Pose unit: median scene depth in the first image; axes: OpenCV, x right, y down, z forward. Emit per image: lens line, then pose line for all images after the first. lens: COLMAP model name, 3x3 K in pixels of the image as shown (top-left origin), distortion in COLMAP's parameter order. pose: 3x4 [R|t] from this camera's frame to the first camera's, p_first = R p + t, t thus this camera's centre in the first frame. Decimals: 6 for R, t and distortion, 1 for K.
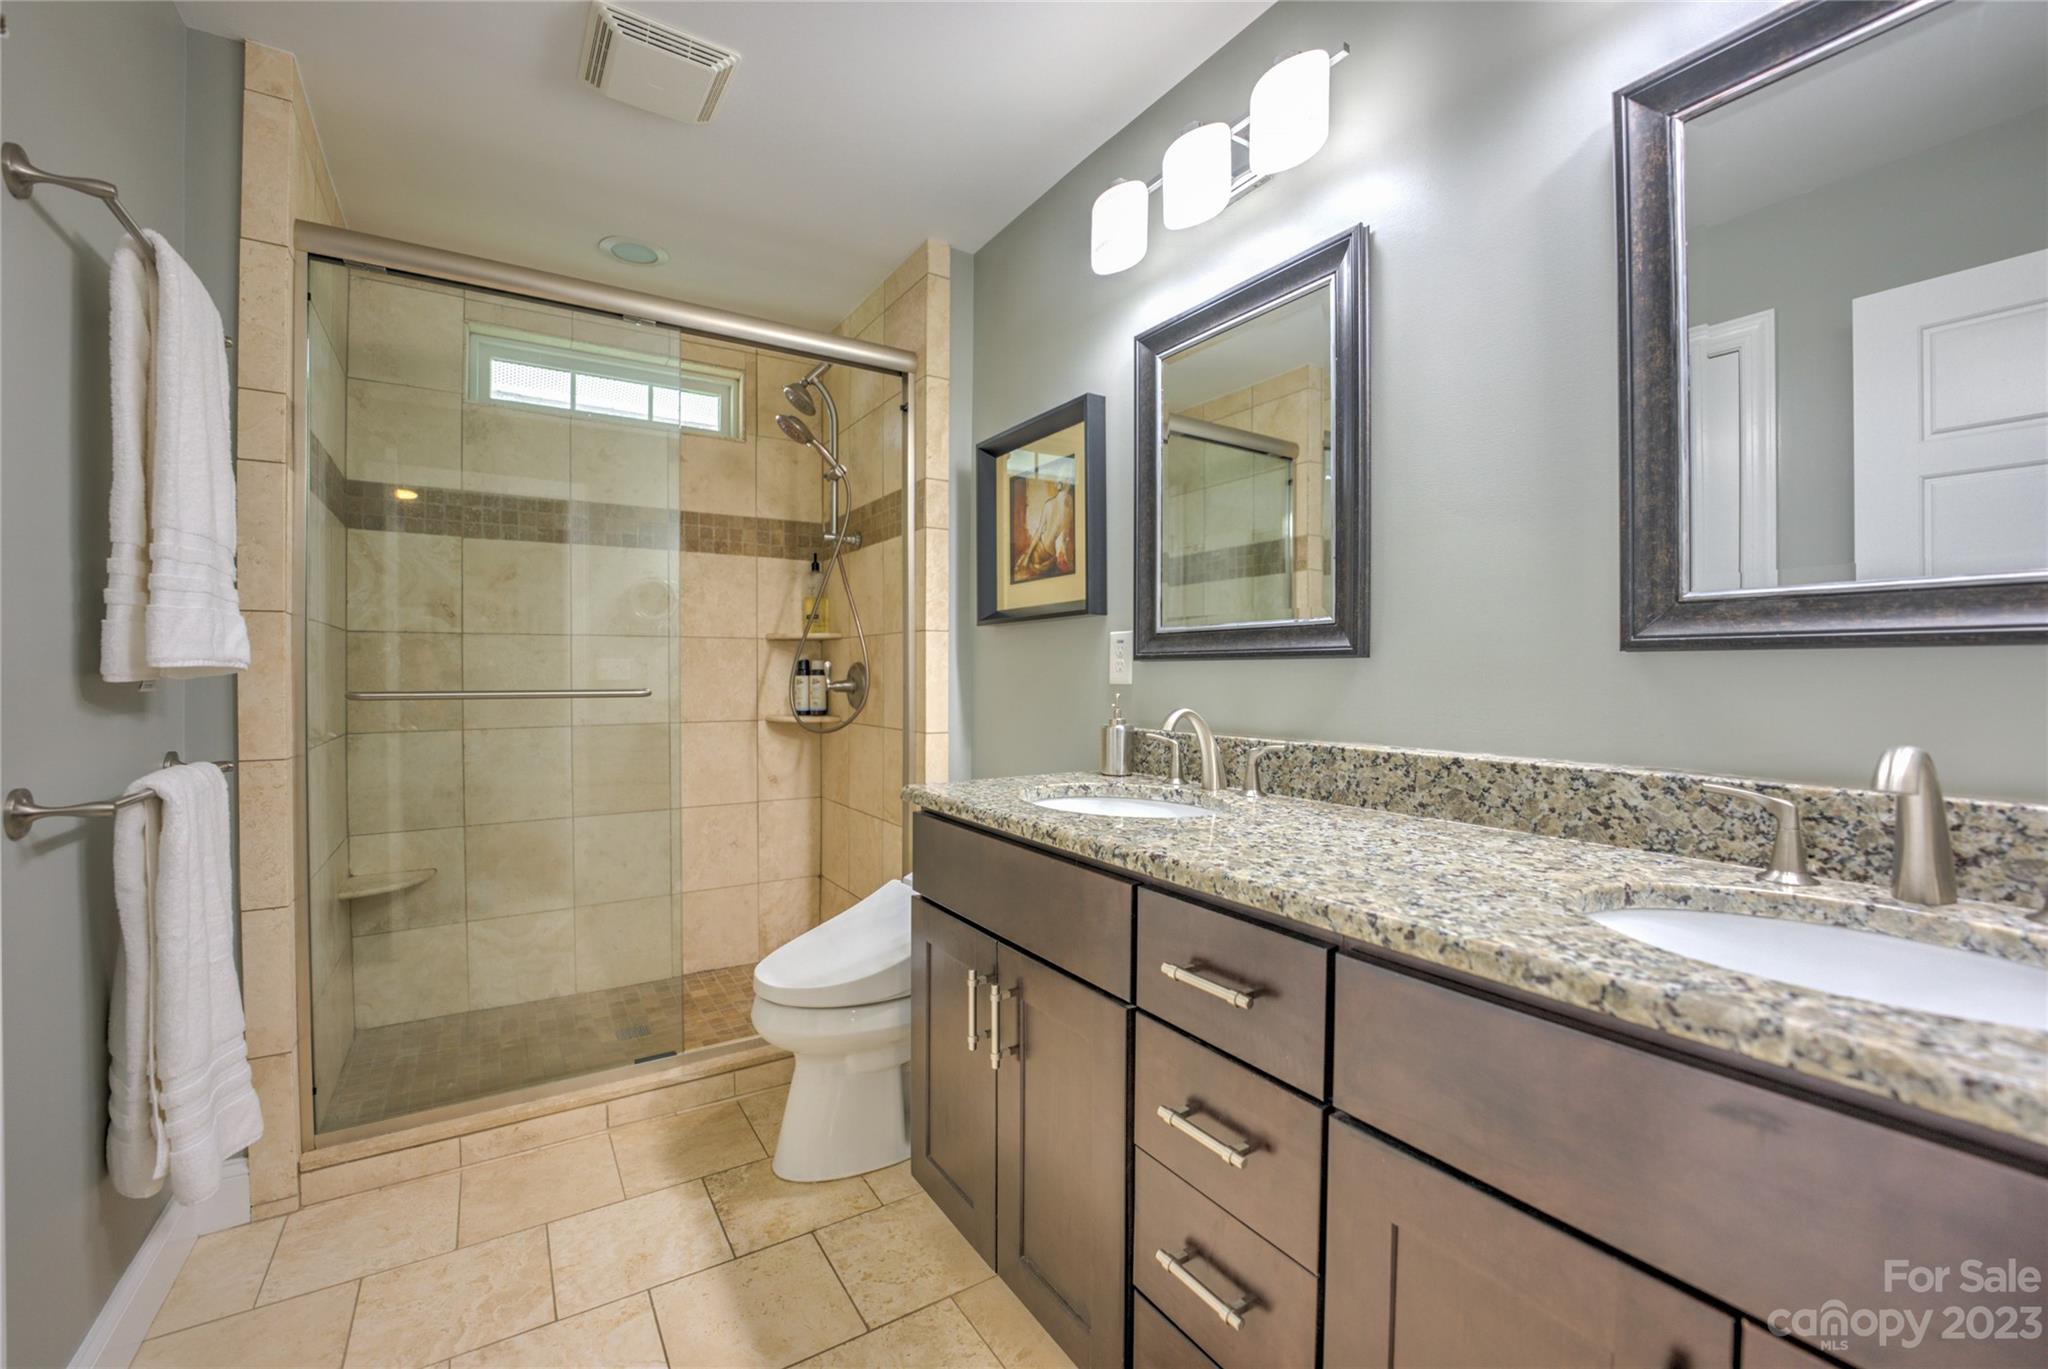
lens RADIAL K [[836.1, 0, 1024.0], [0, 836.1, 684.5], [0, 0, 1]] dist [-0.024857, 0.000112]
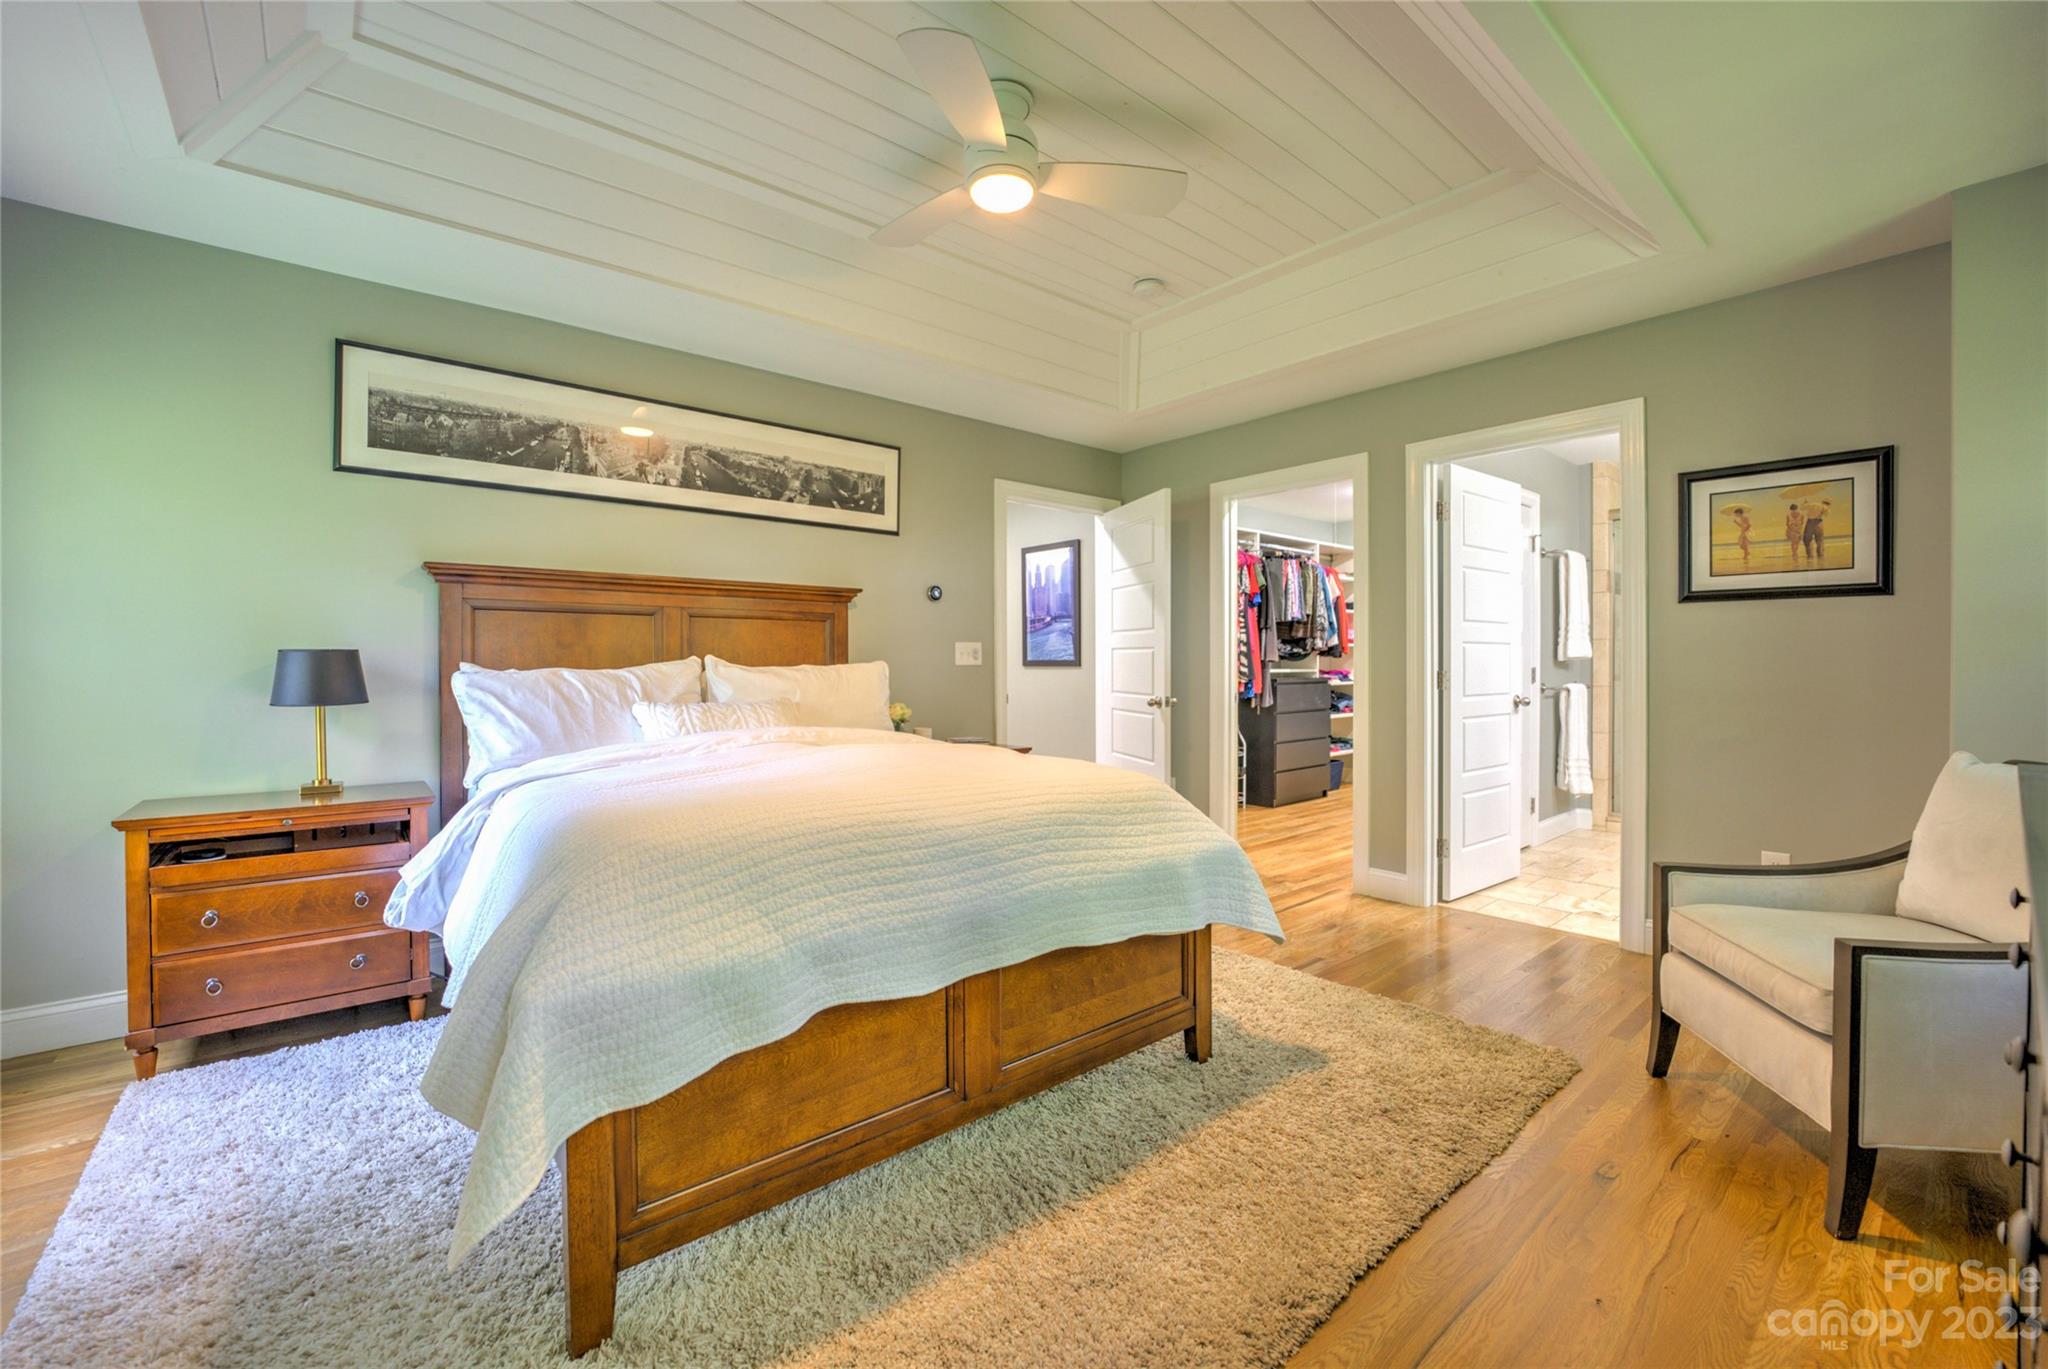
lens RADIAL K [[836.1, 0, 1024.0], [0, 836.1, 684.5], [0, 0, 1]] dist [-0.024857, 0.000112]
pose [[0.128540, 0.010042, -0.991653, 2.640067], [-0.003270, 0.999948, 0.009702, 0.084705], [0.991699, 0.001996, 0.128566, -2.195663]]
